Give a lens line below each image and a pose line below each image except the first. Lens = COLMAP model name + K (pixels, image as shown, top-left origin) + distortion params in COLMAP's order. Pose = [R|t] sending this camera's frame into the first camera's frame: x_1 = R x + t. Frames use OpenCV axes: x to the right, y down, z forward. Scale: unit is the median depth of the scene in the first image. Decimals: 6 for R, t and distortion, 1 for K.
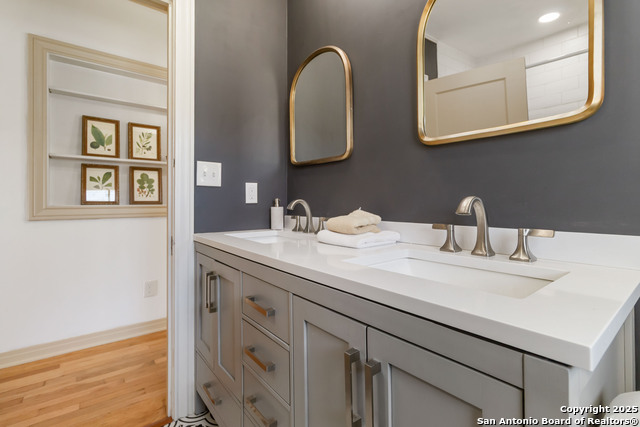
lens RADIAL K [[301.6, 0, 320.4], [0, 301.6, 202.9], [0, 0, 1]] dist [-0.000197, 0.000000]
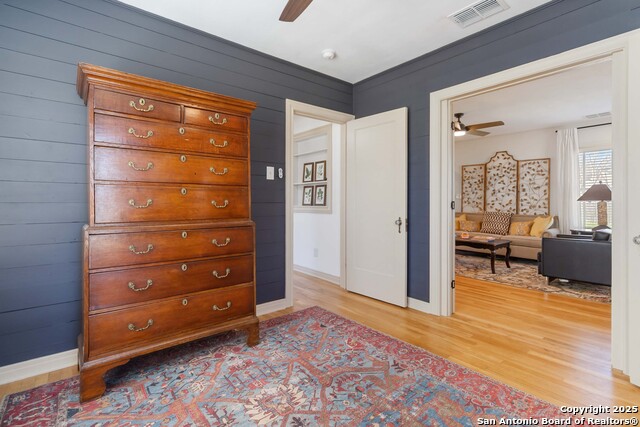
lens RADIAL K [[301.6, 0, 320.4], [0, 301.6, 202.9], [0, 0, 1]] dist [-0.000197, 0.000000]
pose [[0.019498, 0.002406, -0.999807, 1.232692], [-0.001227, 0.999996, 0.002382, -0.016451], [0.999809, 0.001180, 0.019501, 0.983832]]
